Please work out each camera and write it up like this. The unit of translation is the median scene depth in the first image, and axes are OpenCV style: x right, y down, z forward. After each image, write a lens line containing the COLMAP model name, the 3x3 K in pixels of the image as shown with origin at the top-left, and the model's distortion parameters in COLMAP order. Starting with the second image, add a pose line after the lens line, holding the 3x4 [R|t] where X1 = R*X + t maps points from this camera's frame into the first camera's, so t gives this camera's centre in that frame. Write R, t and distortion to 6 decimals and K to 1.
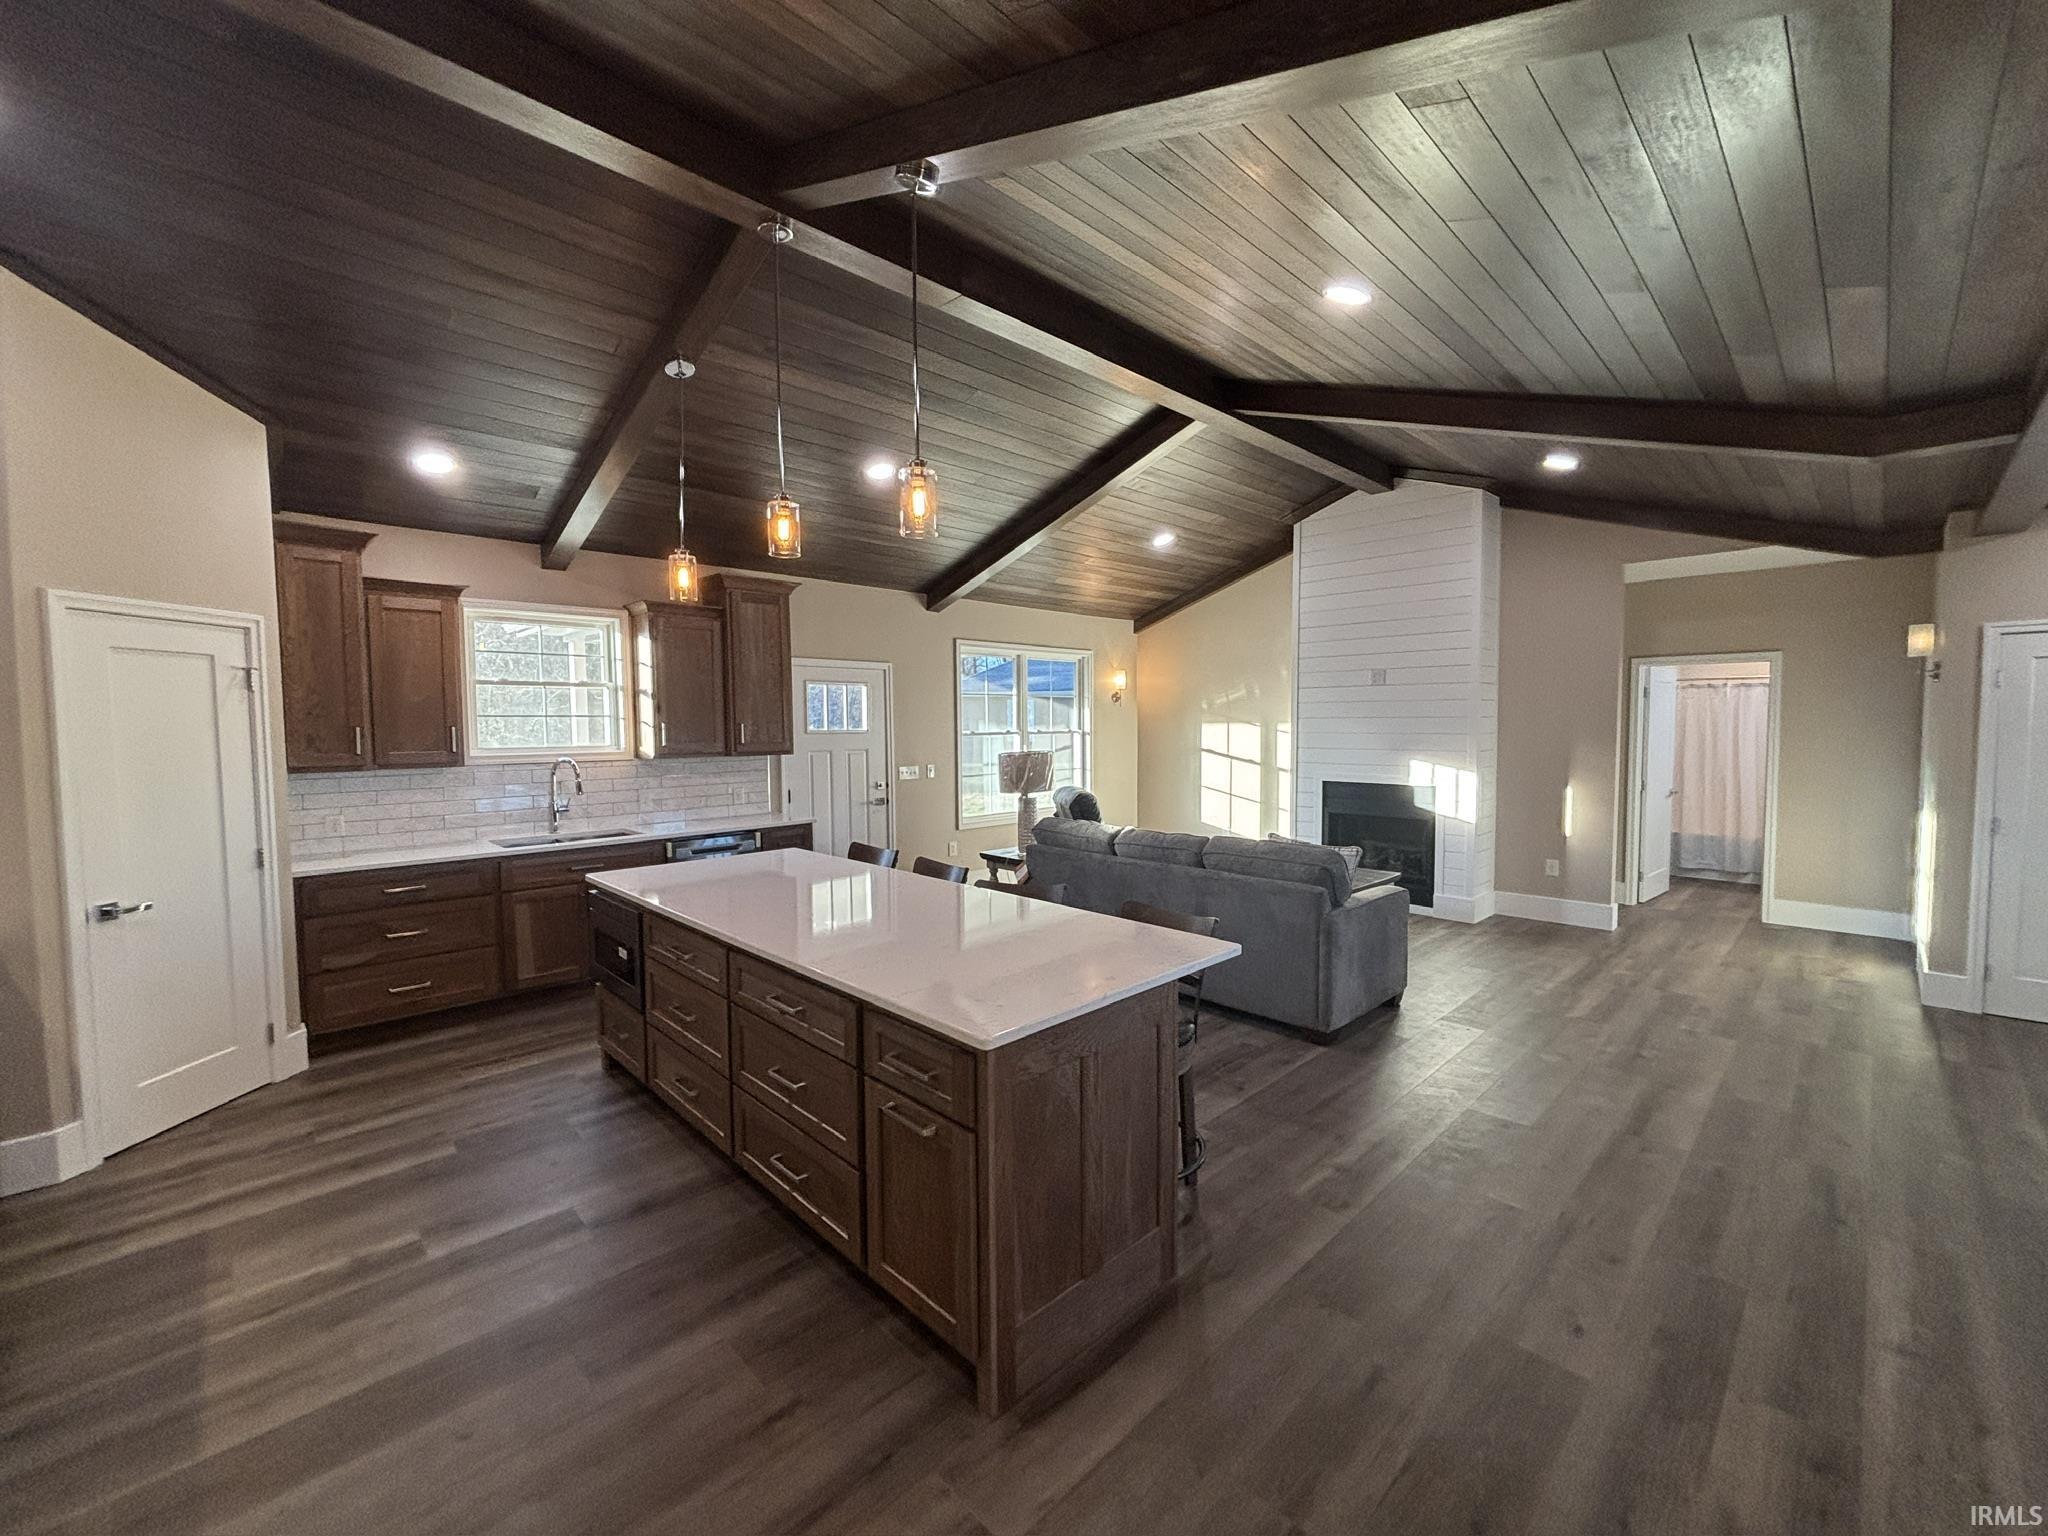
lens RADIAL K [[827.2, 0, 1014.7], [0, 827.2, 766.9], [0, 0, 1]] dist [0.014015, -0.004854]
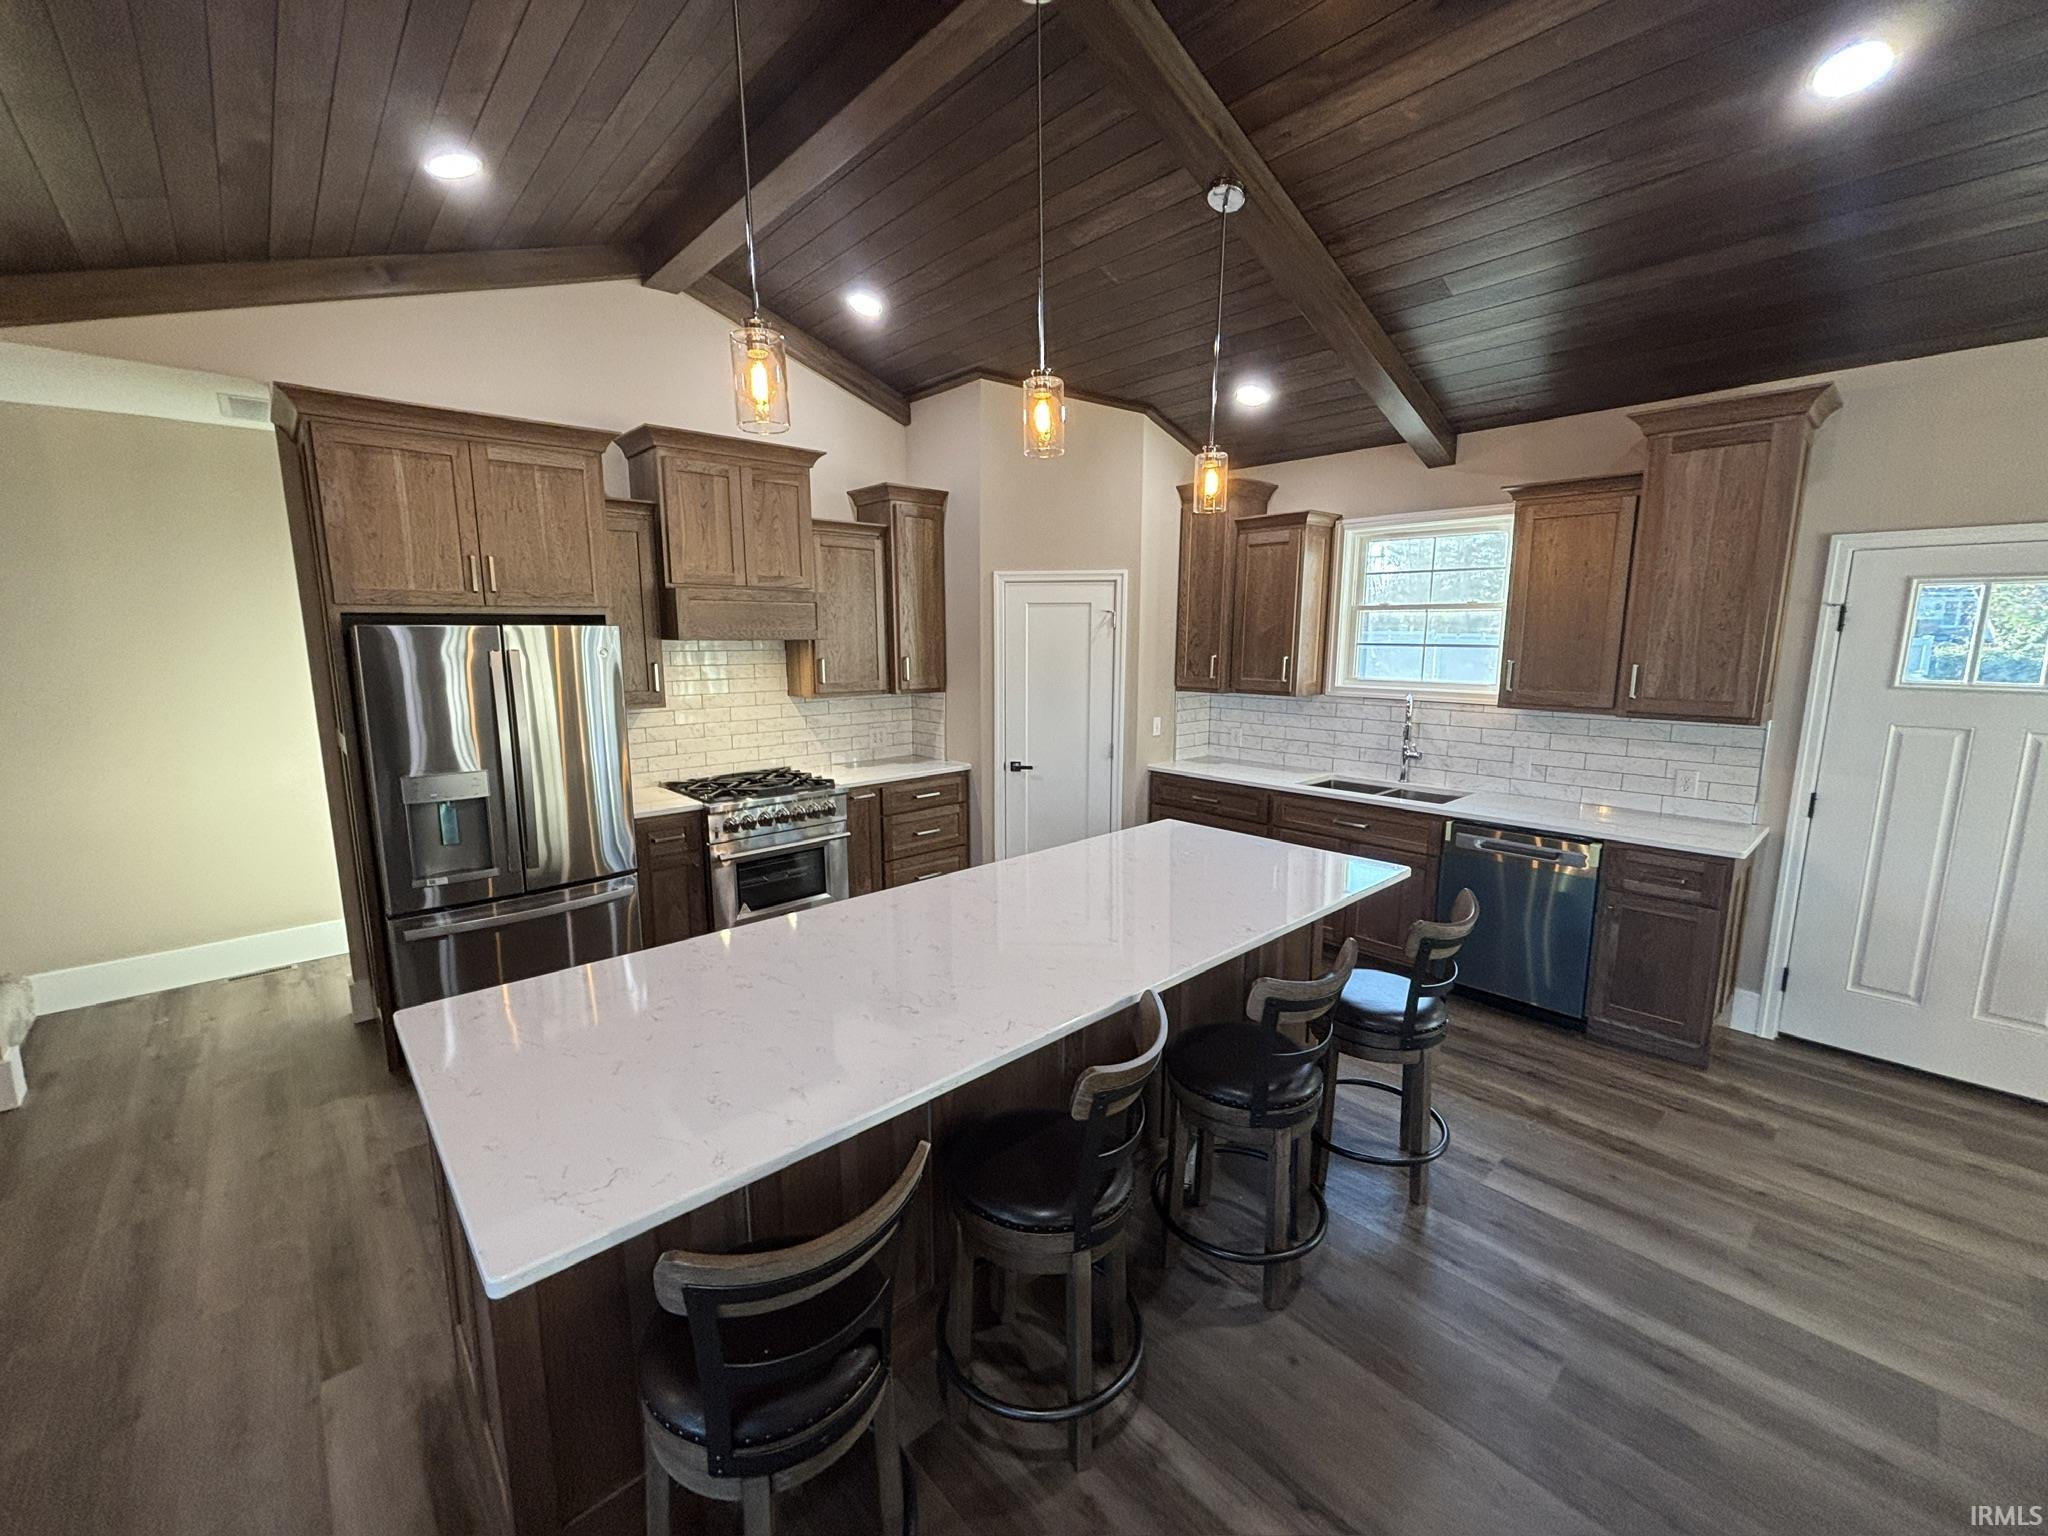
lens RADIAL K [[827.4, 0, 1018.3], [0, 827.4, 766.5], [0, 0, 1]] dist [-0.000914, 0.000018]
pose [[-0.030960, 0.169199, -0.985096, 0.265574], [-0.052710, 0.983920, 0.170653, -0.053014], [0.998130, 0.057207, -0.021544, 0.520410]]
